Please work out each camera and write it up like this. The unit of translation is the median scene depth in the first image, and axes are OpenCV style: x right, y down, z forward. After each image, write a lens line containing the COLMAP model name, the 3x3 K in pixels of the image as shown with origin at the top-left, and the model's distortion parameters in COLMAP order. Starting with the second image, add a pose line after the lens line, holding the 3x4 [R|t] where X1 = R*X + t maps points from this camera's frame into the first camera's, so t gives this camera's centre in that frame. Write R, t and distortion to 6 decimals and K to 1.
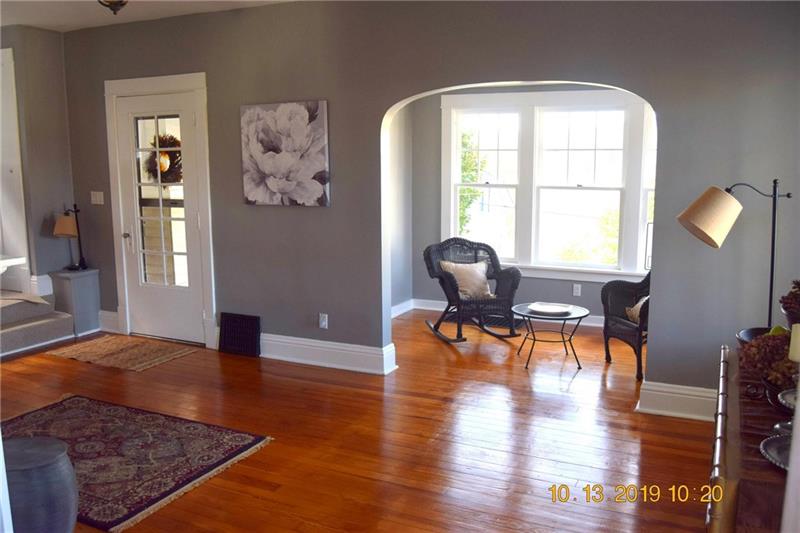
lens RADIAL K [[703.7, 0, 400.0], [0, 703.7, 266.5], [0, 0, 1]] dist [-0.082065, -0.002018]
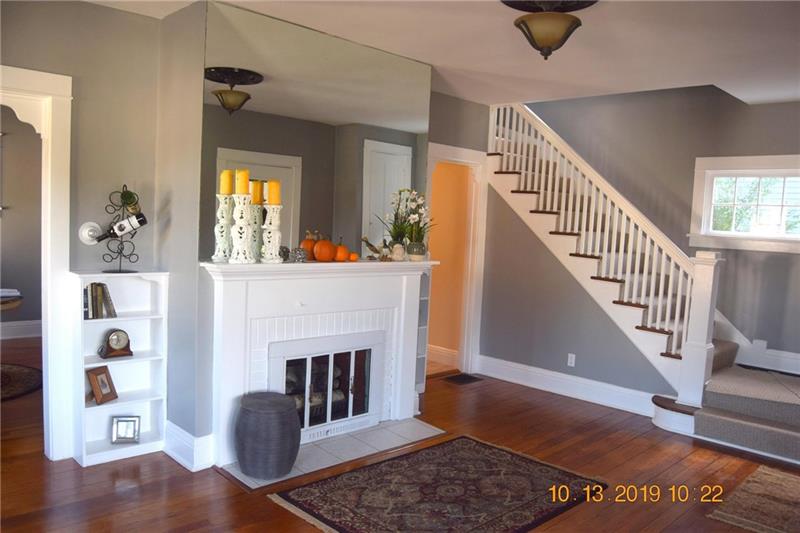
lens RADIAL K [[630.0, 0, 401.7], [0, 630.0, 277.1], [0, 0, 1]] dist [-0.104145, 0.049499]
pose [[-0.333635, 0.075010, -0.939713, 0.430166], [-0.188530, 0.971383, 0.144473, -0.172042], [0.923658, 0.225365, -0.309946, 1.136754]]
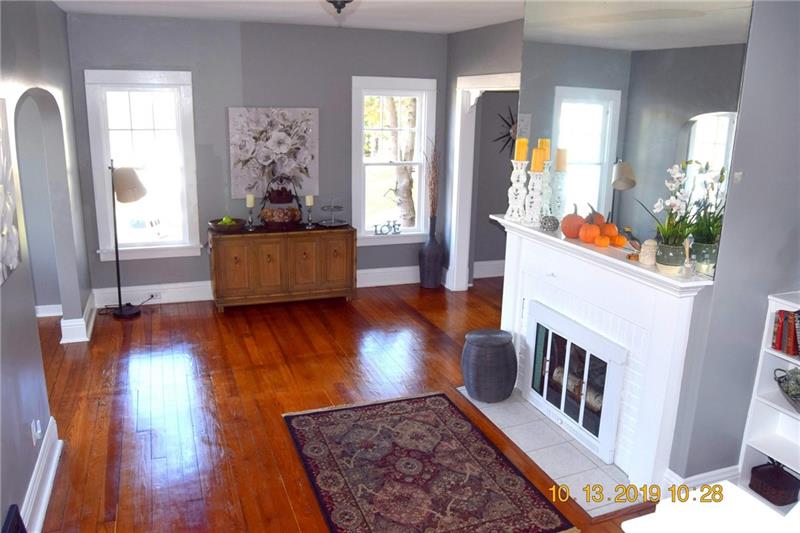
lens RADIAL K [[630.0, 0, 401.7], [0, 630.0, 277.1], [0, 0, 1]] dist [-0.104145, 0.049499]
pose [[-0.730081, -0.188847, 0.656748, -0.992040], [0.086689, 0.927698, 0.363127, -0.337252], [-0.677839, 0.322045, -0.660924, 1.516596]]
